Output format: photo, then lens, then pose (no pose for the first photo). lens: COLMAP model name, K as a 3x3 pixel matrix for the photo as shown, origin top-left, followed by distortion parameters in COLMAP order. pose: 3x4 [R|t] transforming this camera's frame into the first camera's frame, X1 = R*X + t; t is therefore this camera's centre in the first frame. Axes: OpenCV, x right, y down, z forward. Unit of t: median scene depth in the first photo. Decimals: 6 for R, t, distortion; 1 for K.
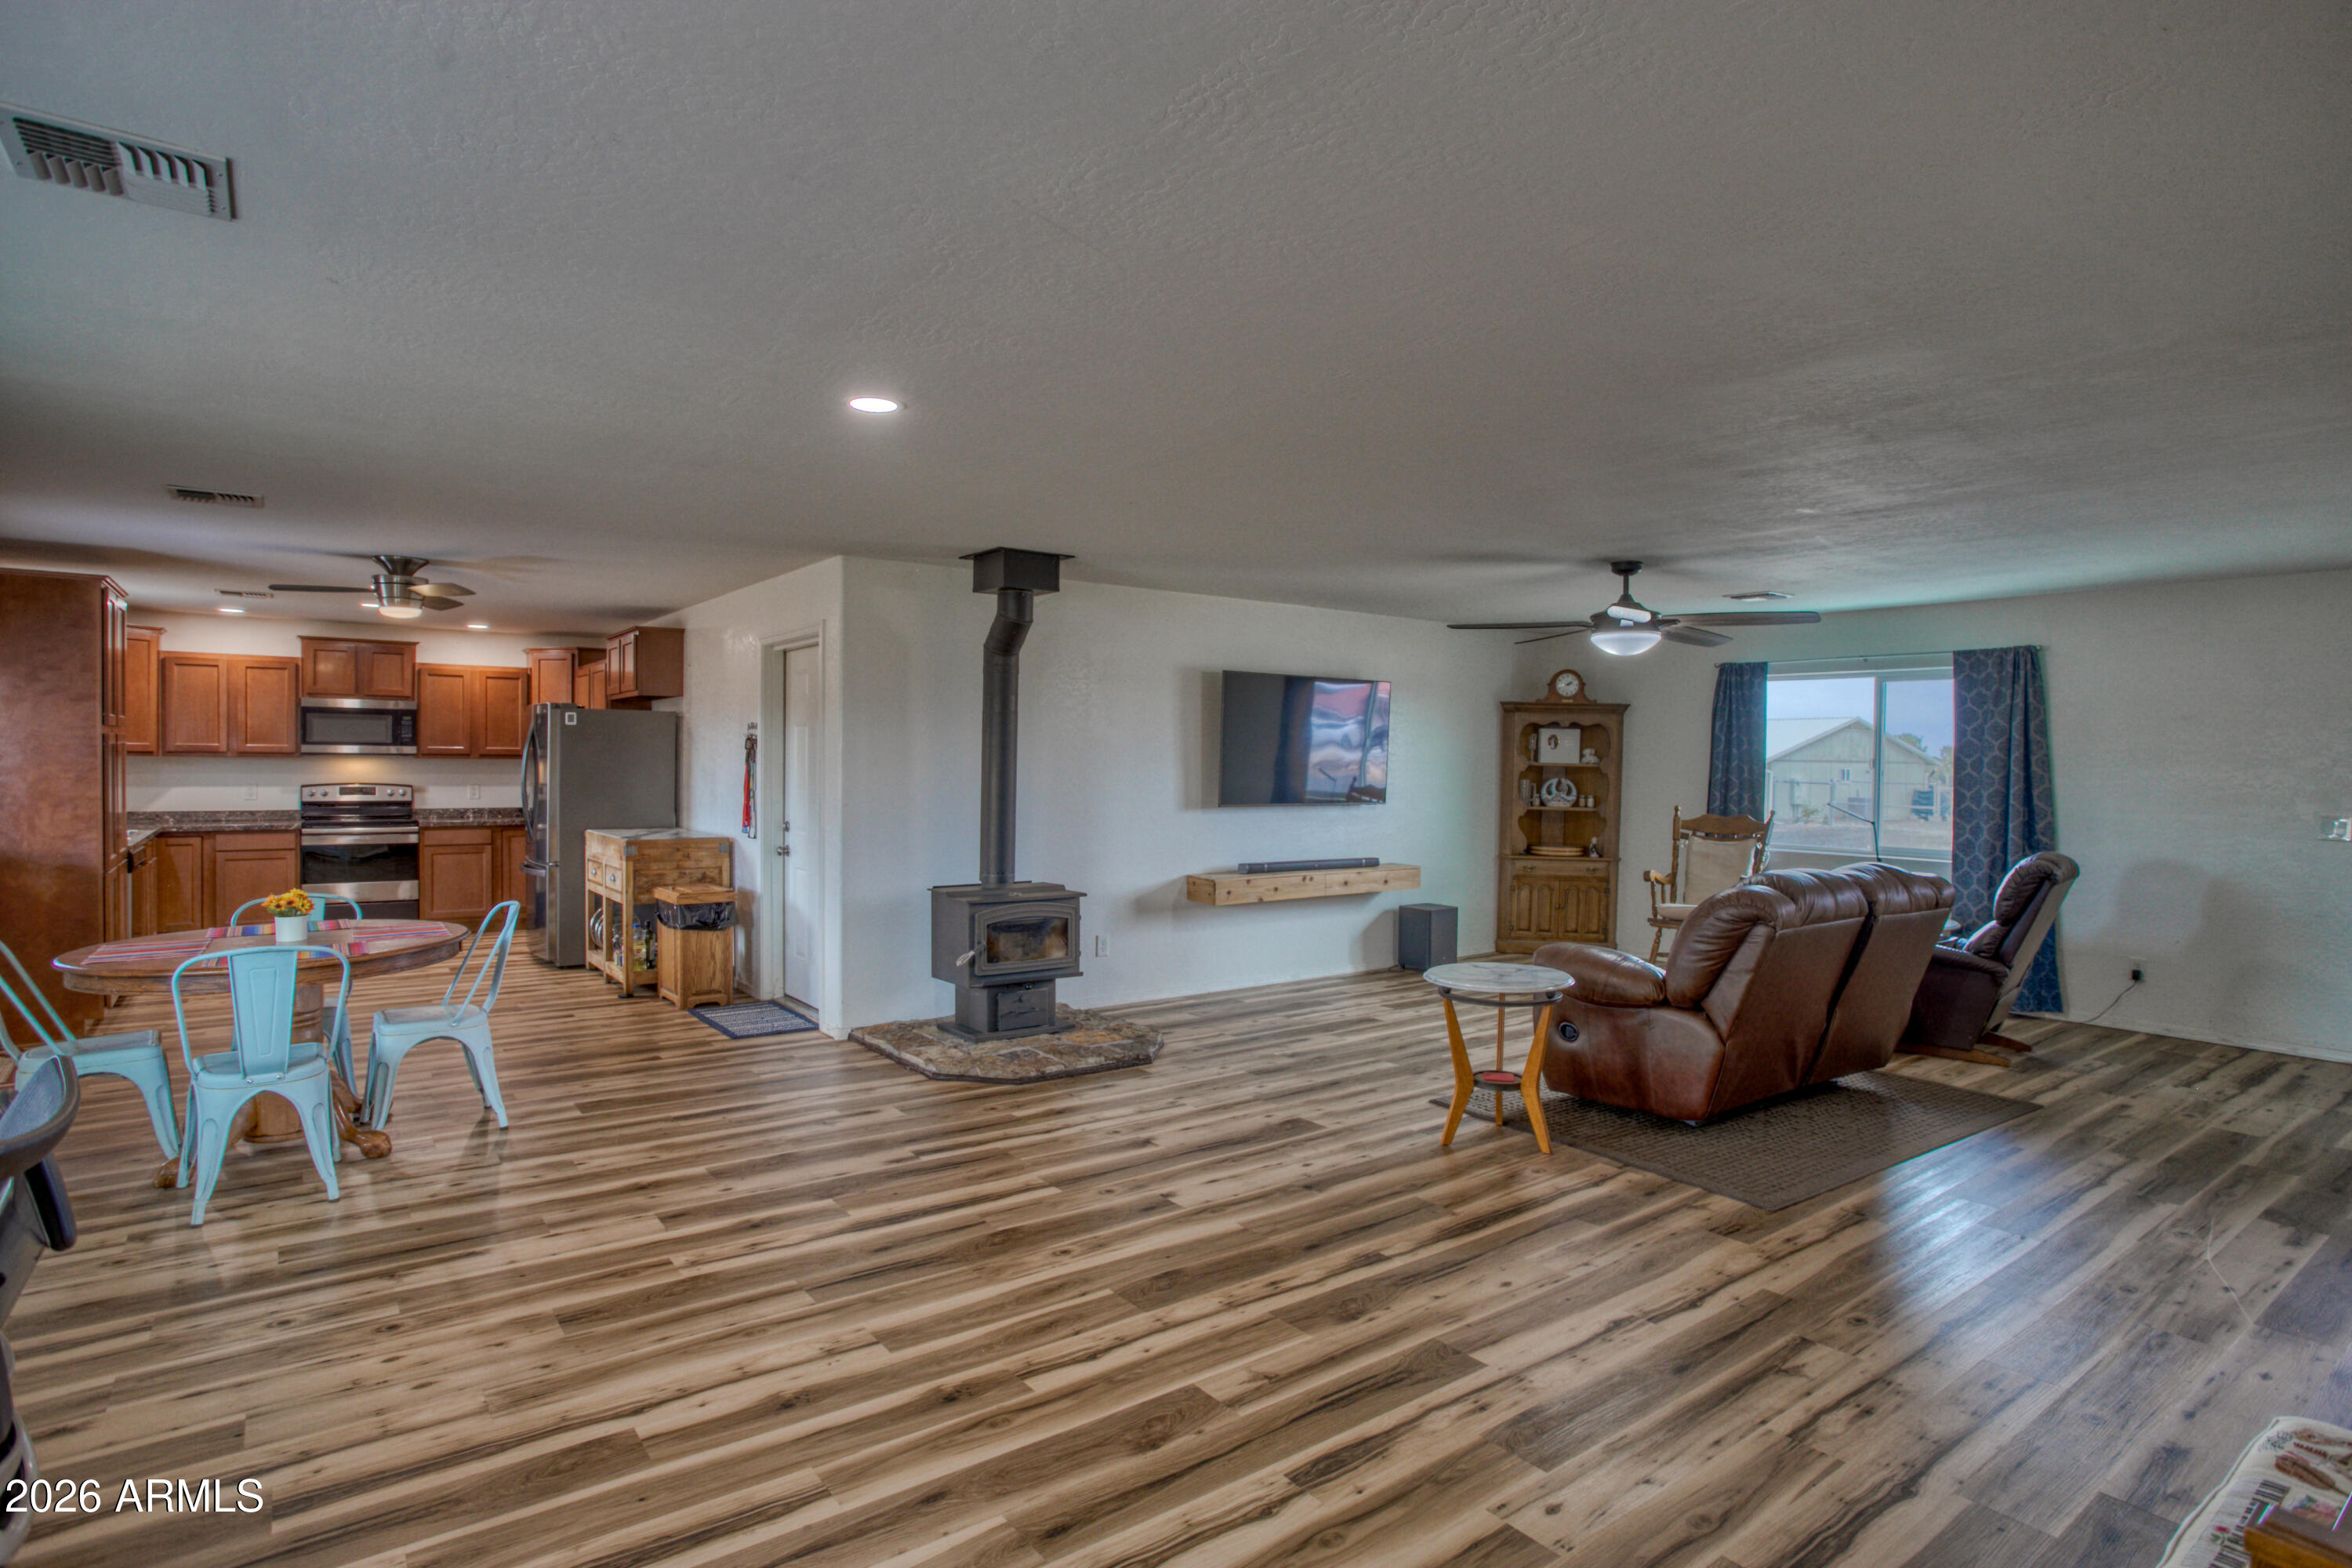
lens RADIAL K [[1228.8, 0, 1195.3], [0, 1228.8, 778.2], [0, 0, 1]] dist [-0.064129, 0.027859]
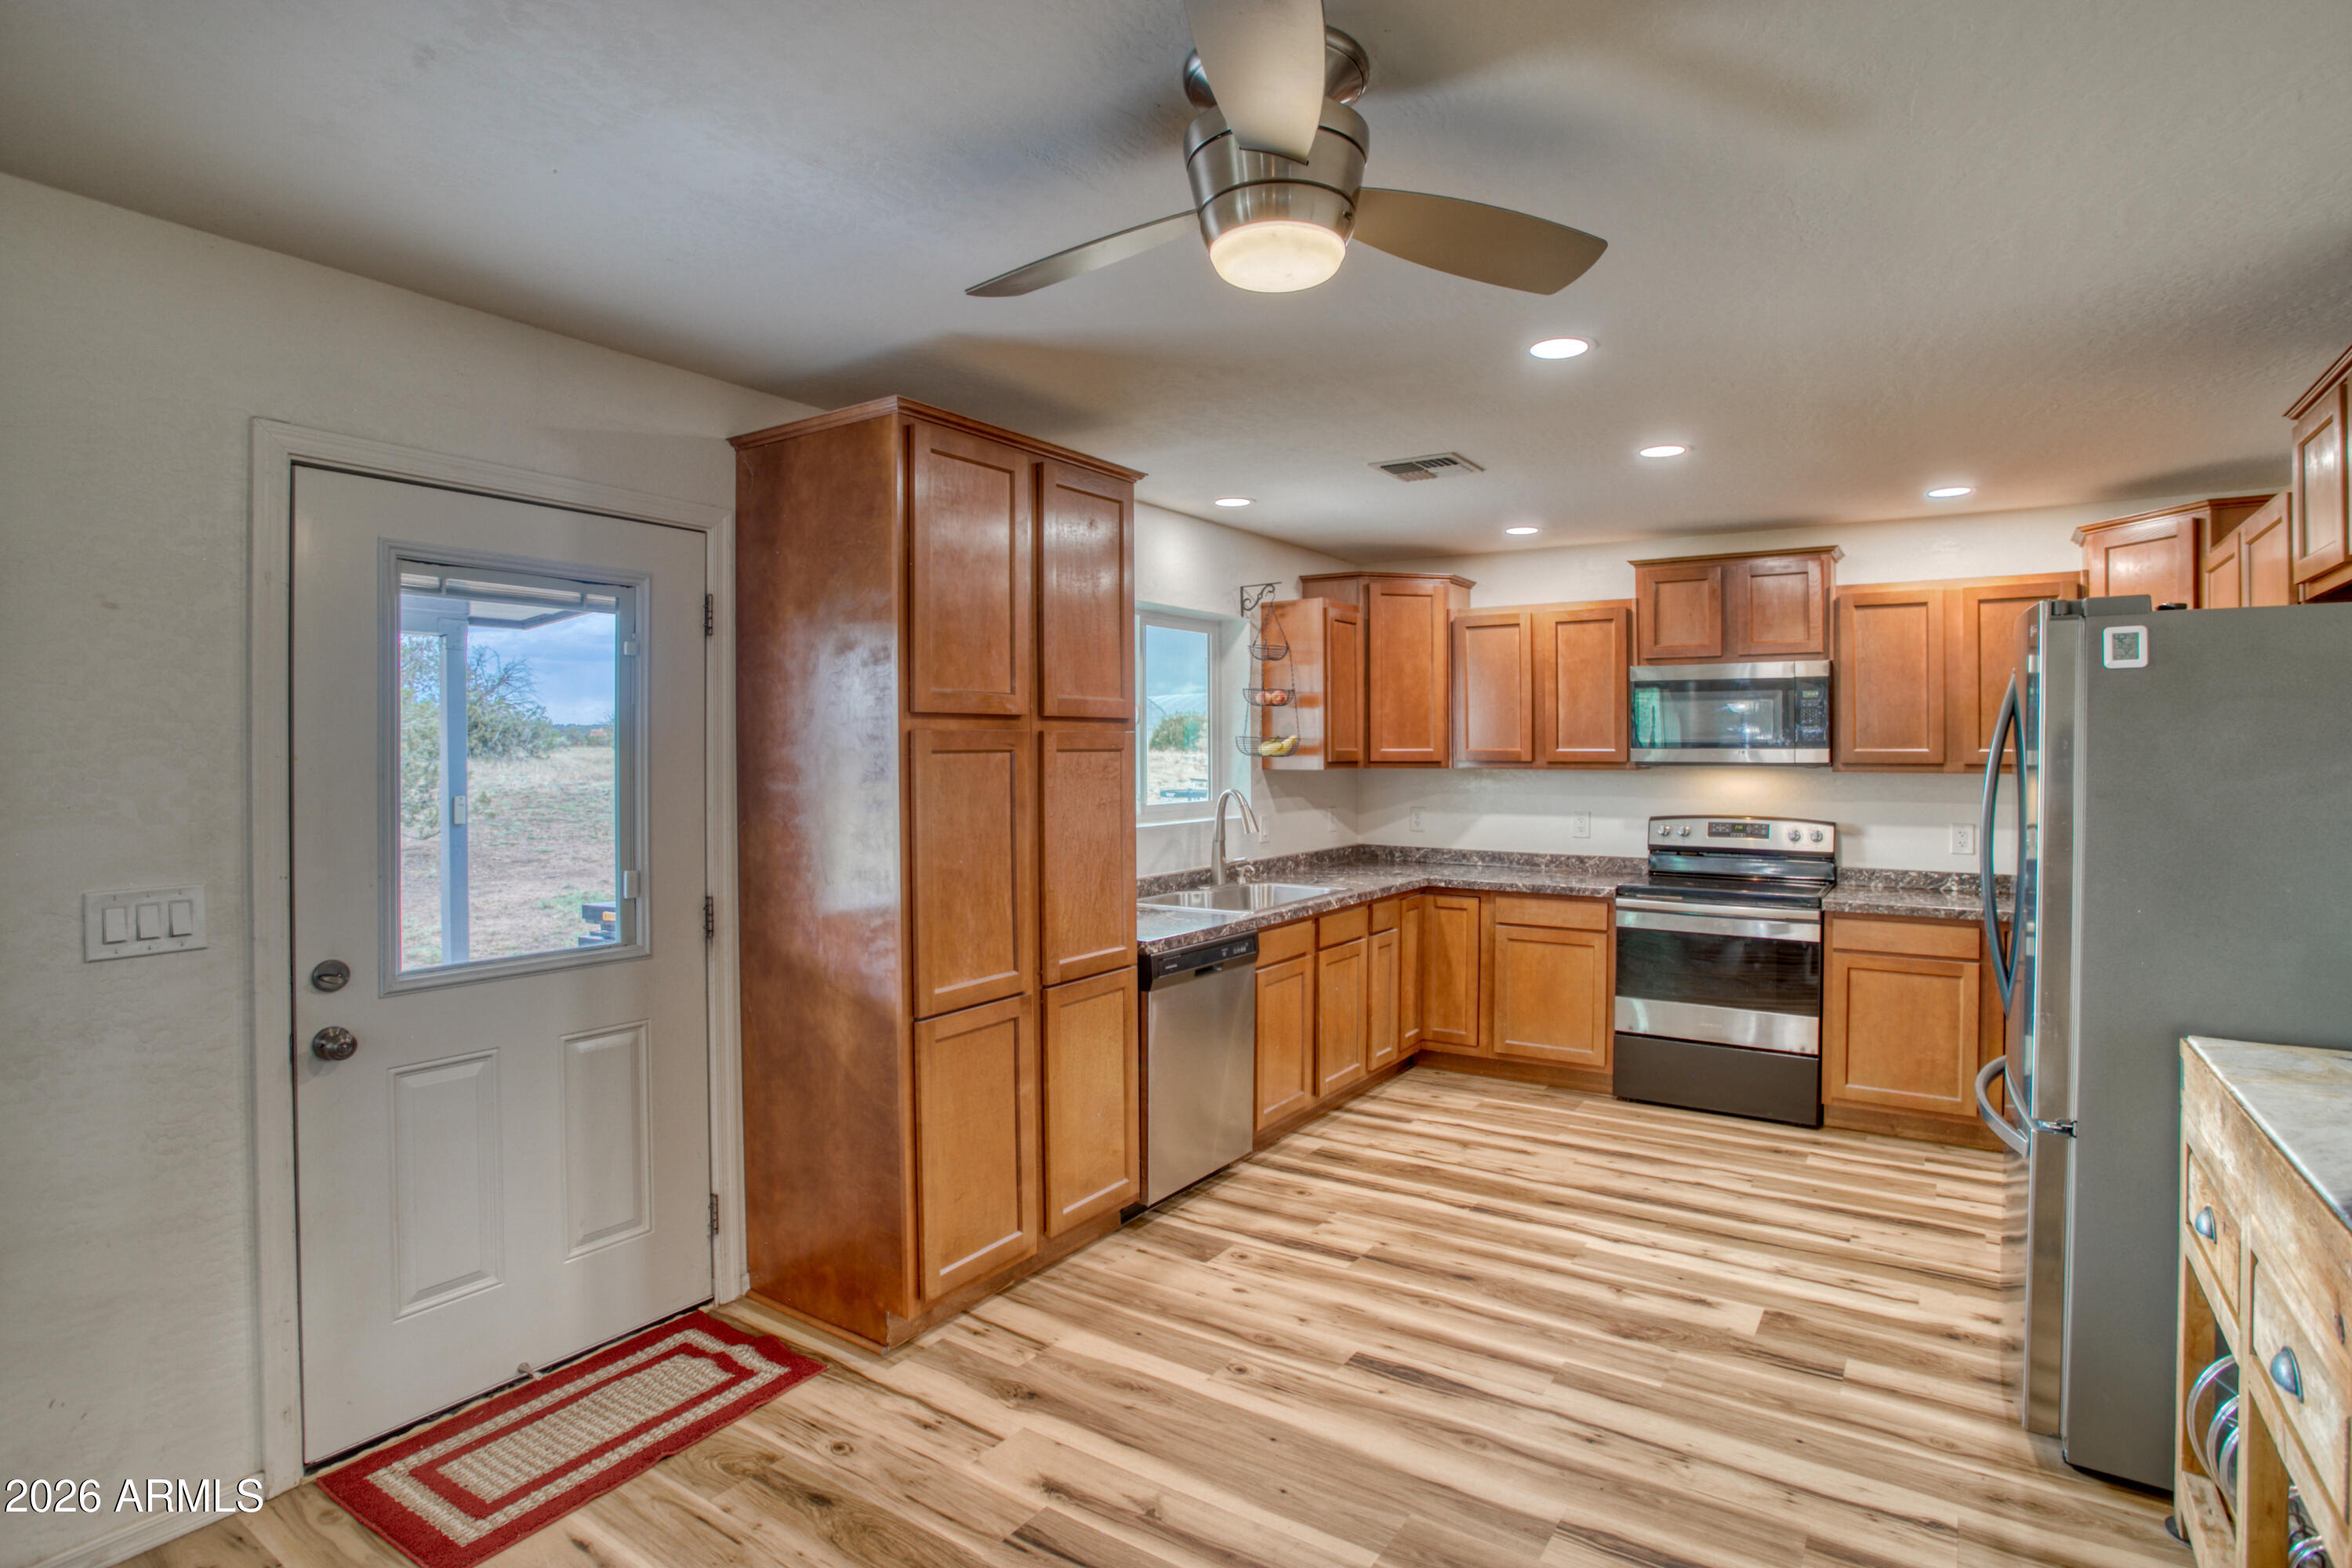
lens RADIAL K [[1138.4, 0, 1178.1], [0, 1138.4, 762.7], [0, 0, 1]] dist [-0.058482, 0.024396]
pose [[0.303240, -0.002945, -0.952910, -0.356625], [-0.013131, 0.999887, -0.007269, -0.017354], [0.952824, 0.014717, 0.303167, 0.755573]]
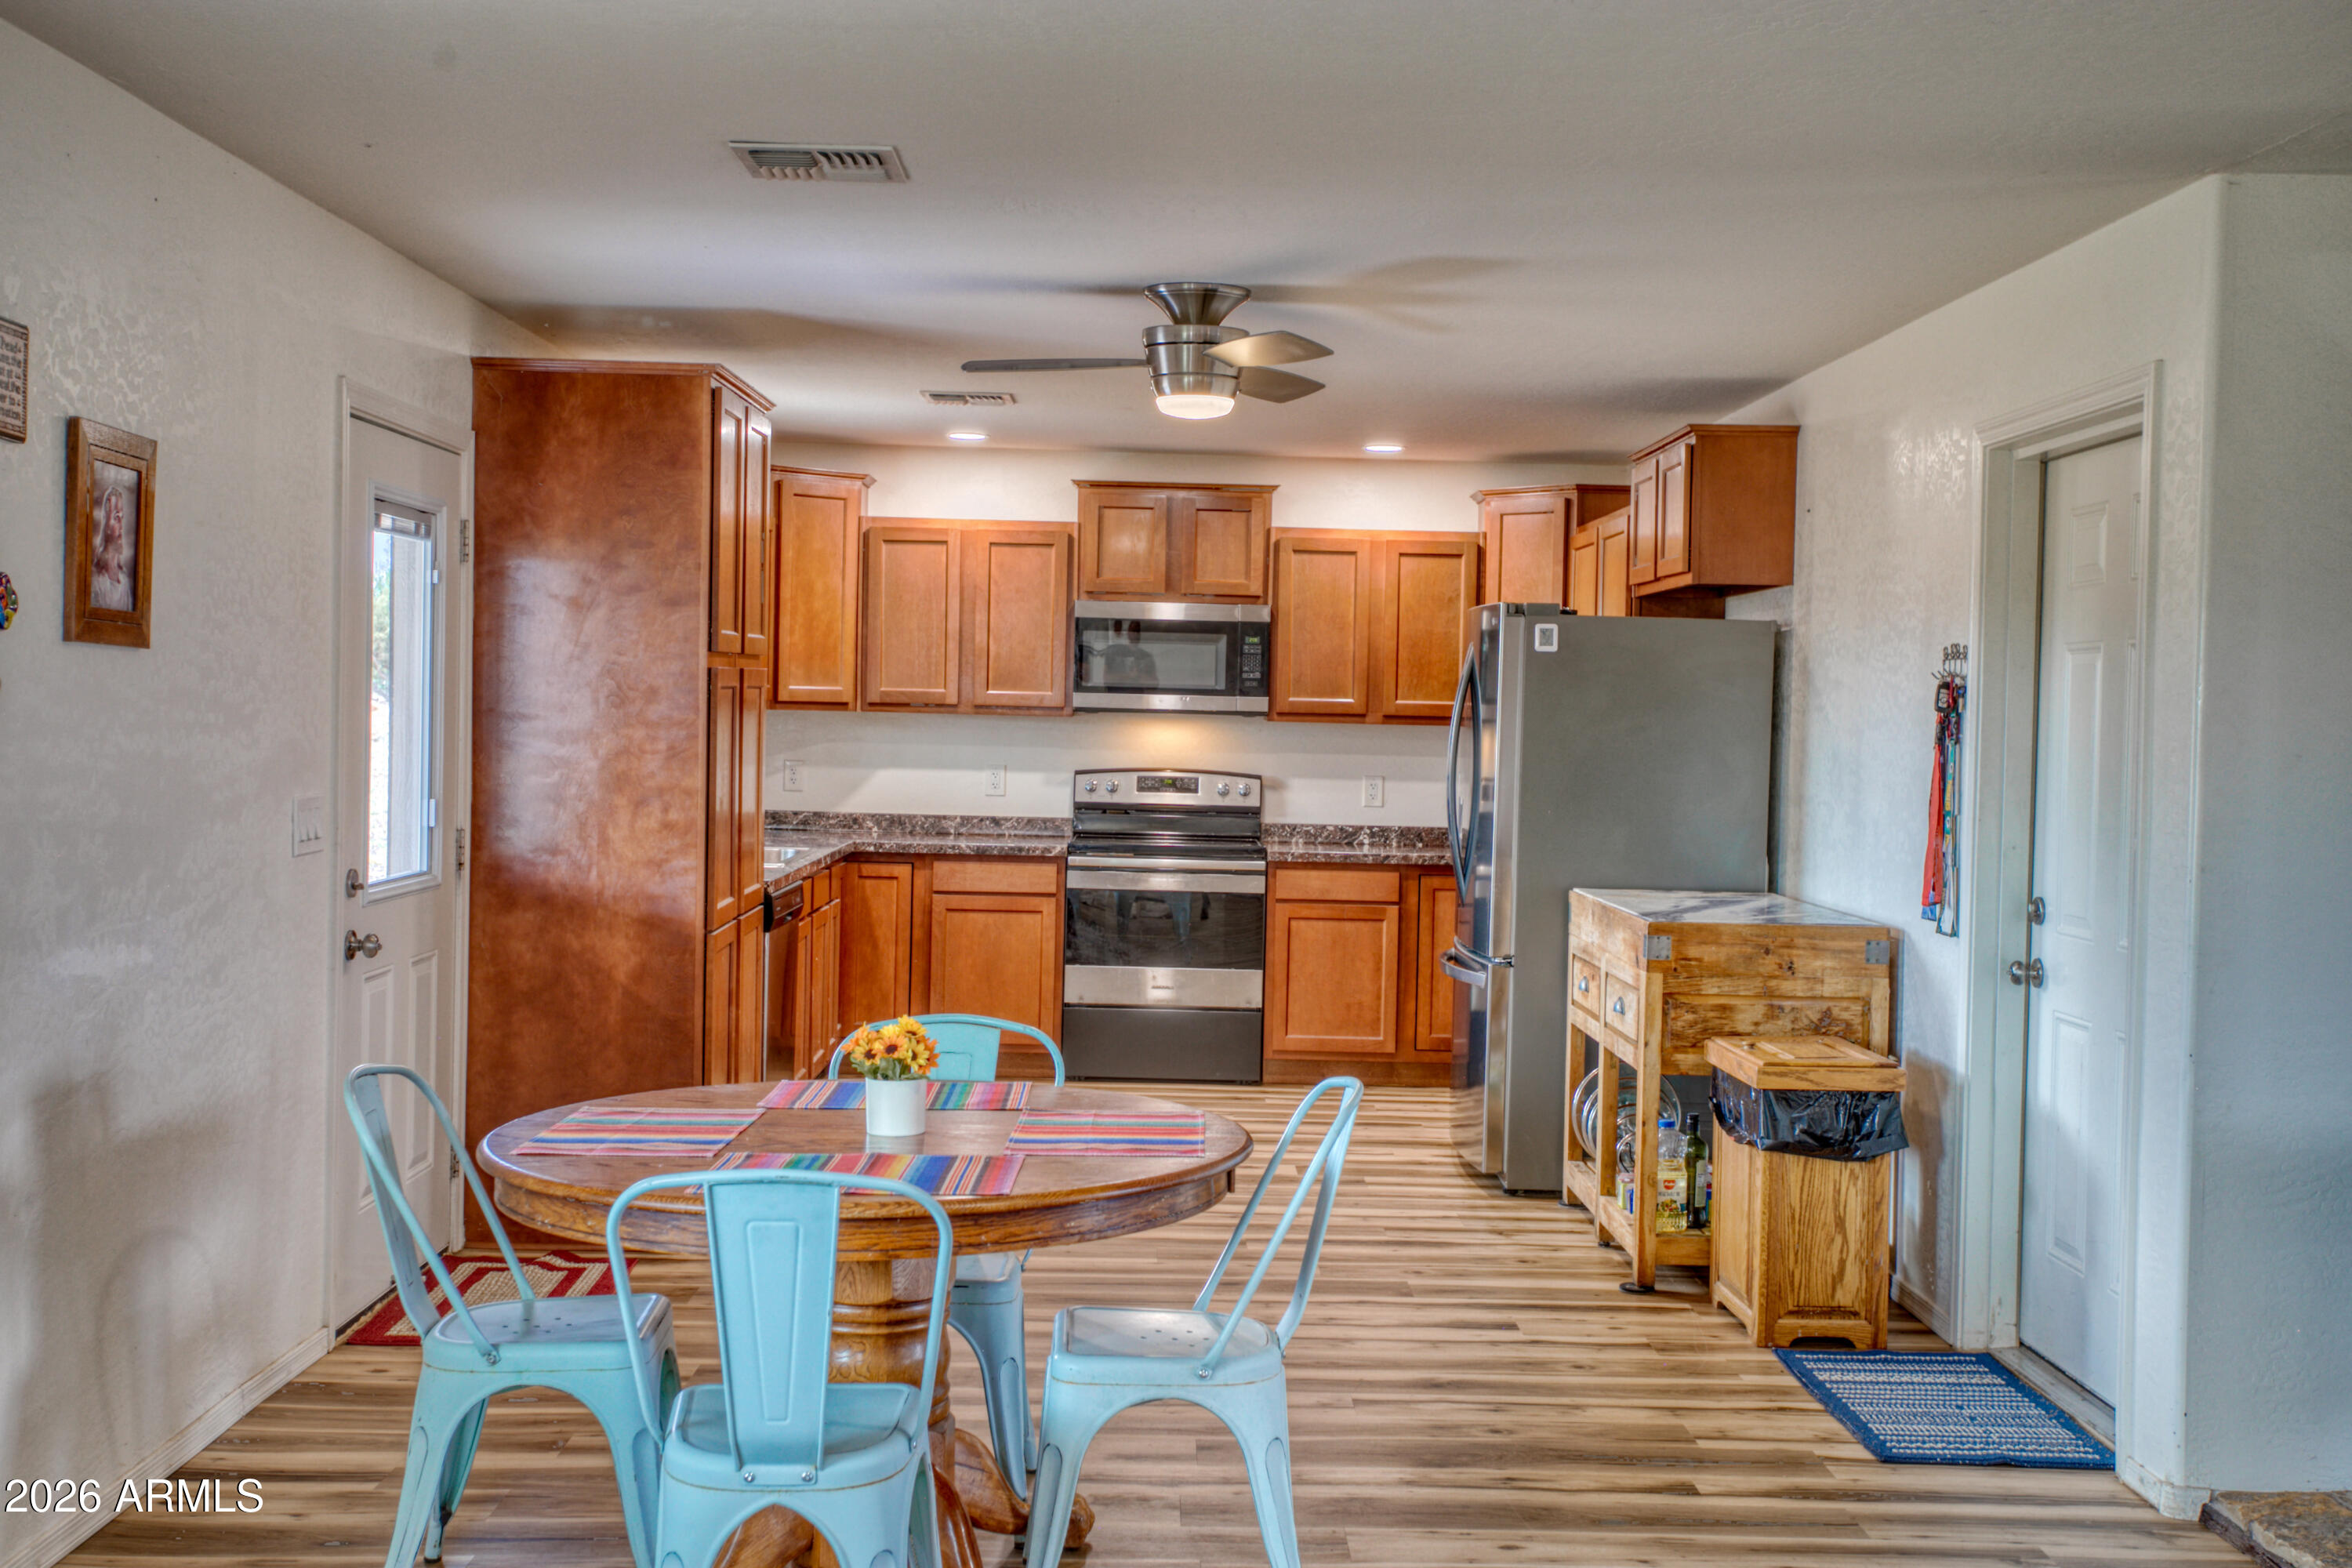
lens RADIAL K [[2568.6, 0, 1166.0], [0, 2568.6, 785.6], [0, 0, 1]] dist [0.058319, 0.020099]
pose [[0.798959, 0.027338, -0.600764, -0.060227], [-0.023919, 0.999620, 0.013678, -0.004687], [0.600910, 0.003442, 0.799309, 0.167965]]
